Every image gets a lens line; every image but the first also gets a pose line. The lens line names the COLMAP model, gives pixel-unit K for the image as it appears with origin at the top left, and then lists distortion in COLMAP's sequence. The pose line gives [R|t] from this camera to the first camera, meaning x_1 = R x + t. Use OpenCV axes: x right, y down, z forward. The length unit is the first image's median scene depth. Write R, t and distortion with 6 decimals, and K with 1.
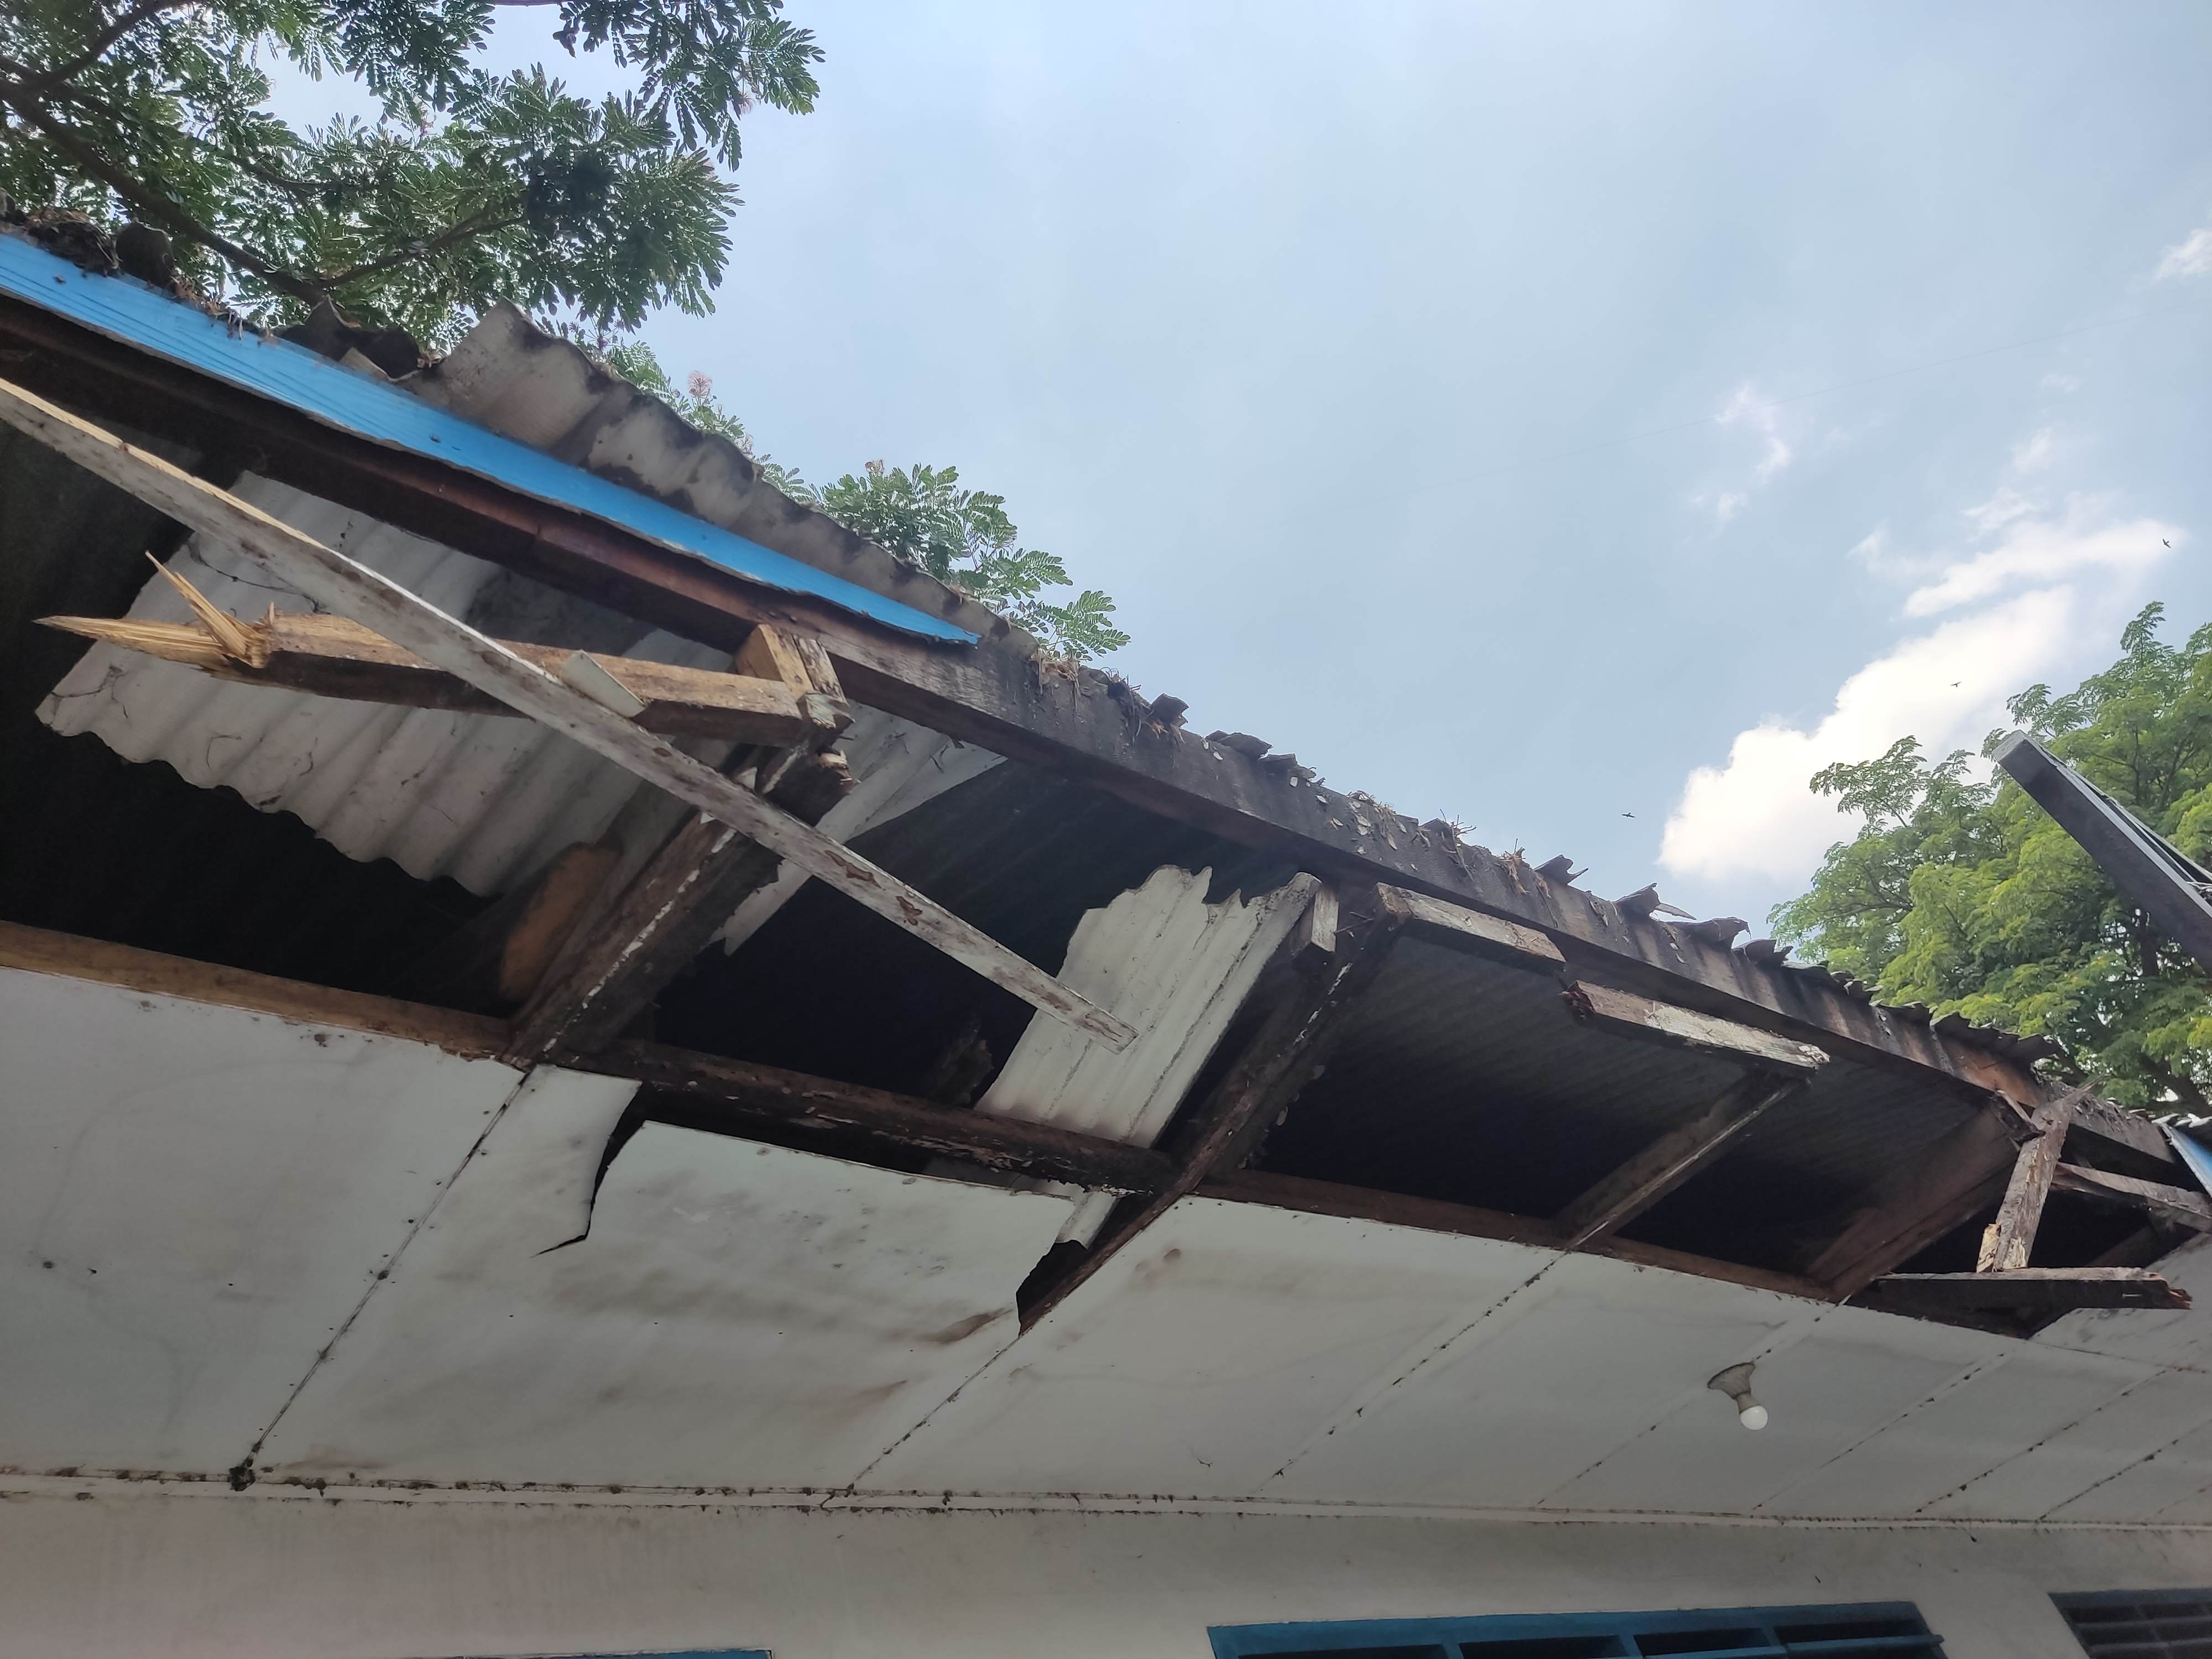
lens RADIAL K [[1689.8, 0, 1106.0], [0, 1689.8, 829.5], [0, 0, 1]] dist [-0.005606, -0.010530]
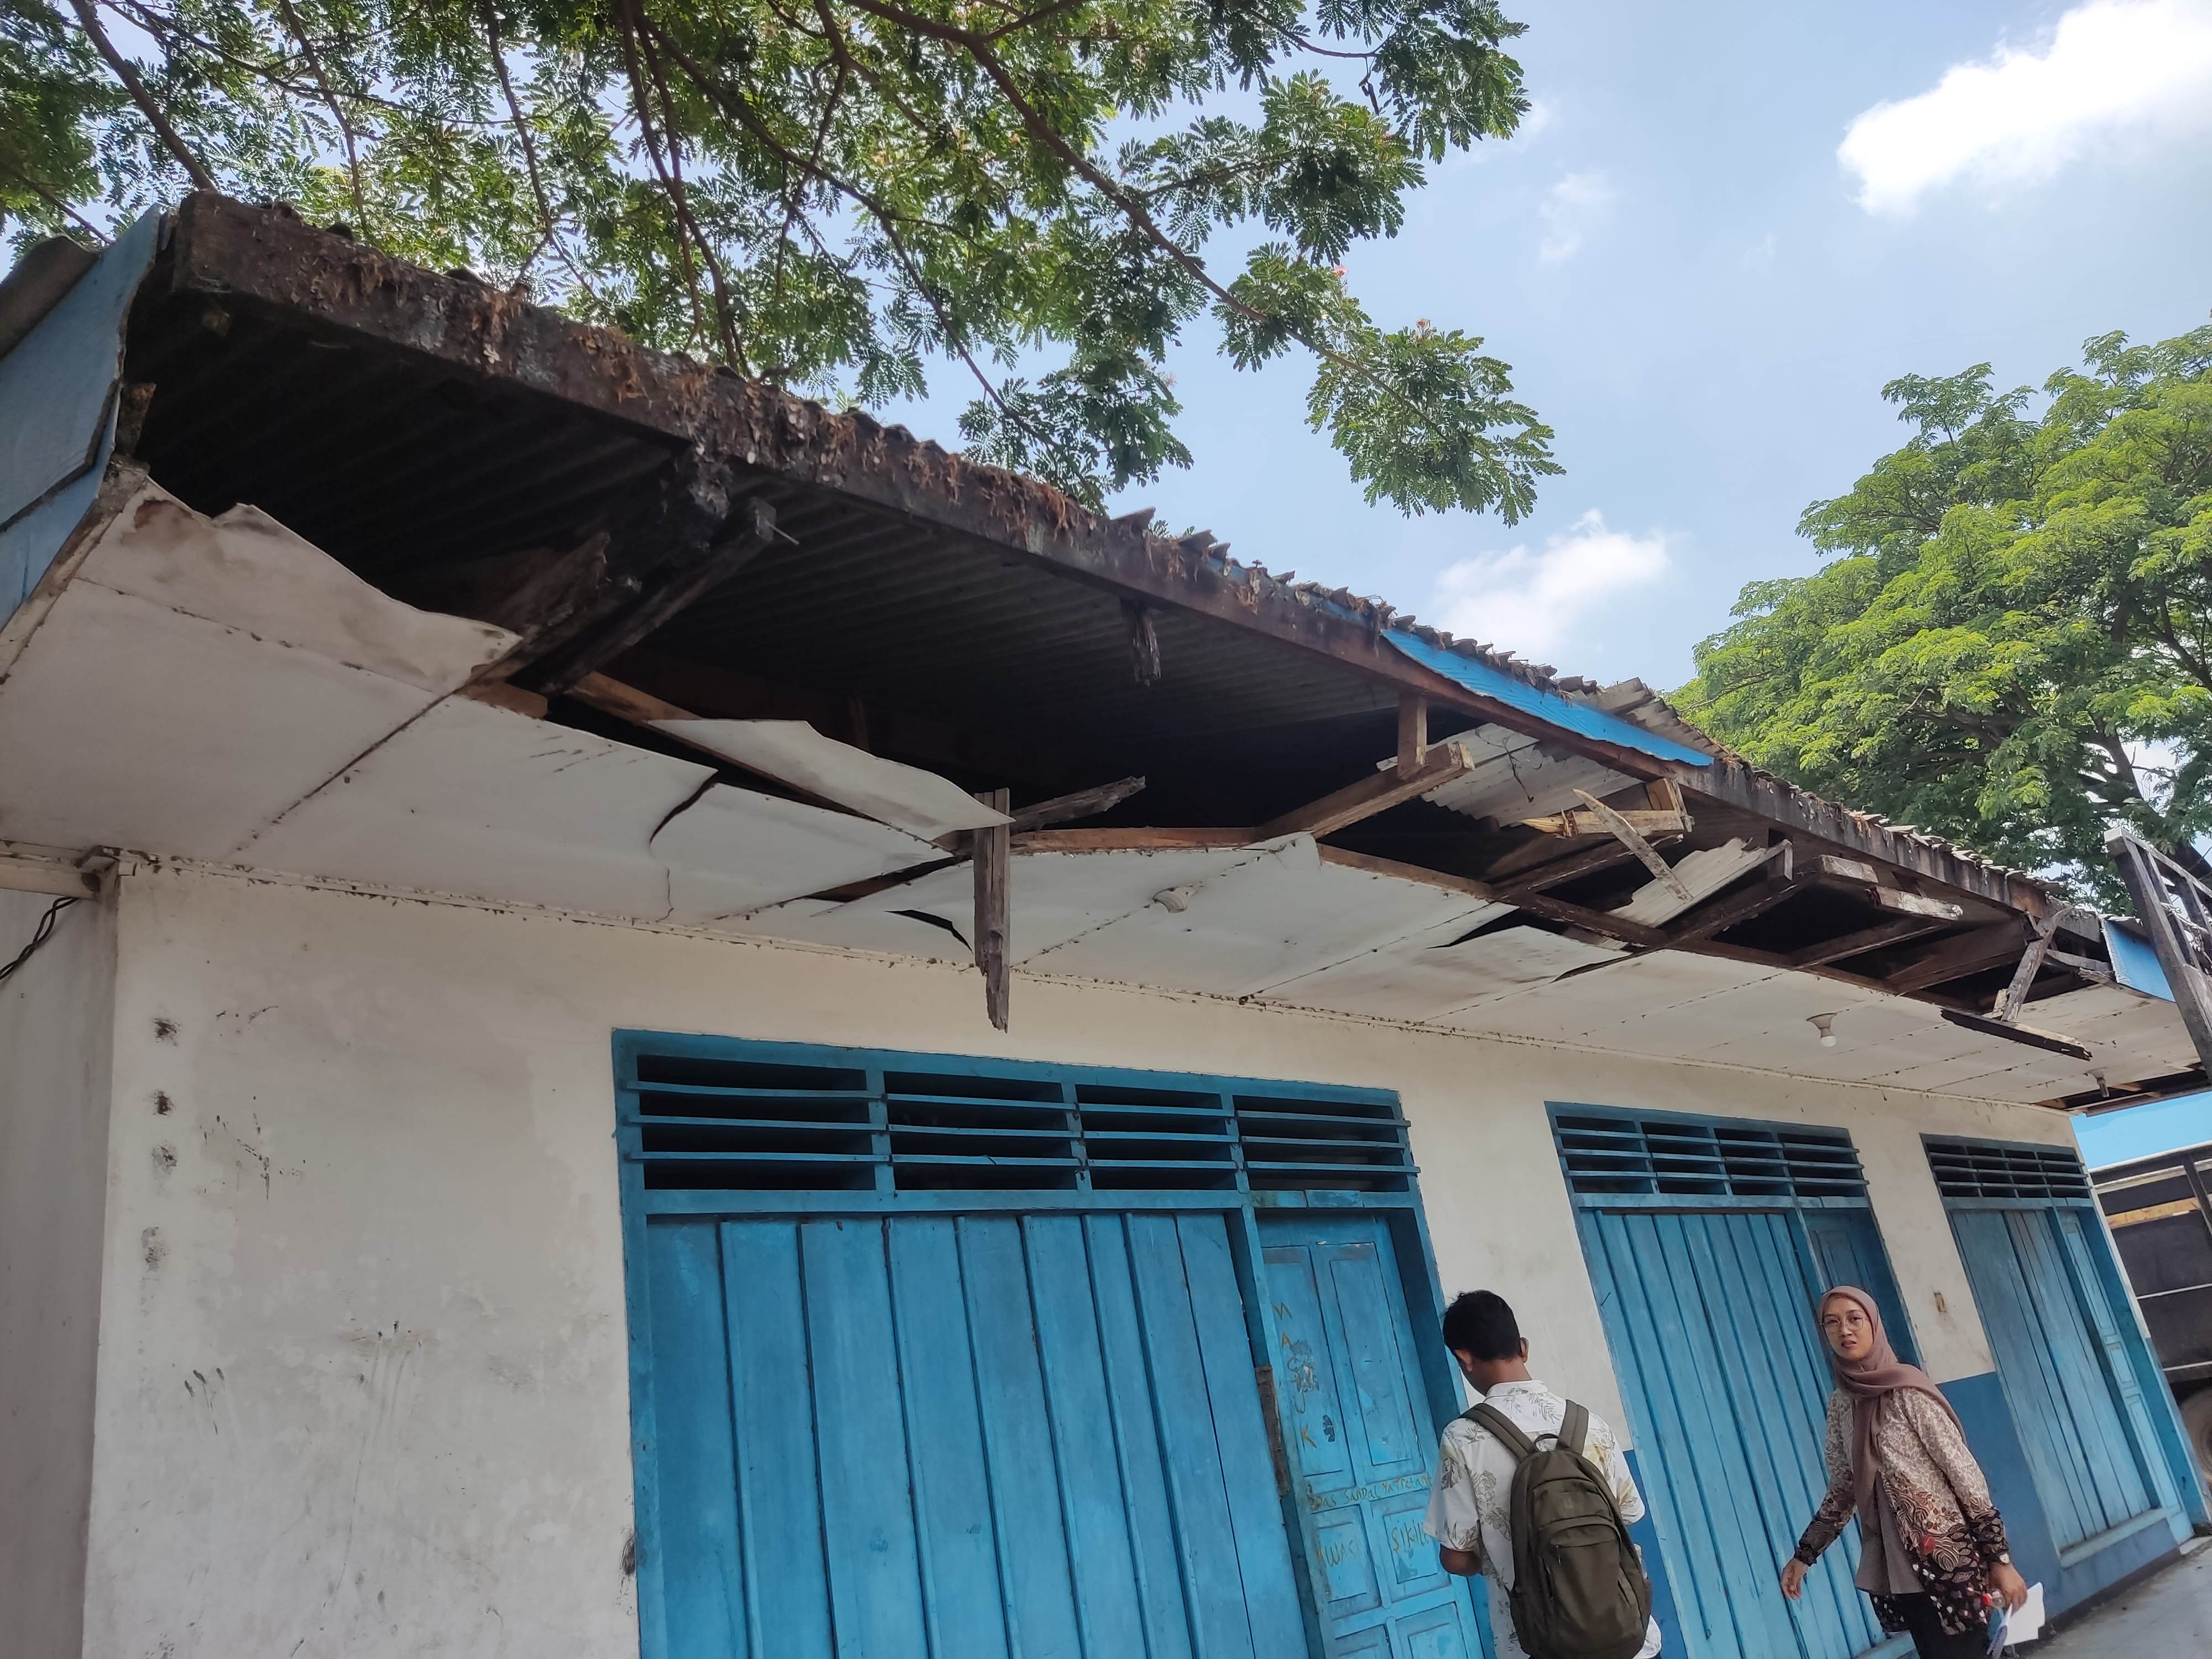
lens RADIAL K [[1762.6, 0, 1106.0], [0, 1762.6, 829.5], [0, 0, 1]] dist [-0.001596, 0.001943]
pose [[0.982657, 0.165537, 0.083560, -0.126593], [-0.184547, 0.917011, 0.353600, -0.085027], [-0.018091, -0.362888, 0.931657, -0.146613]]
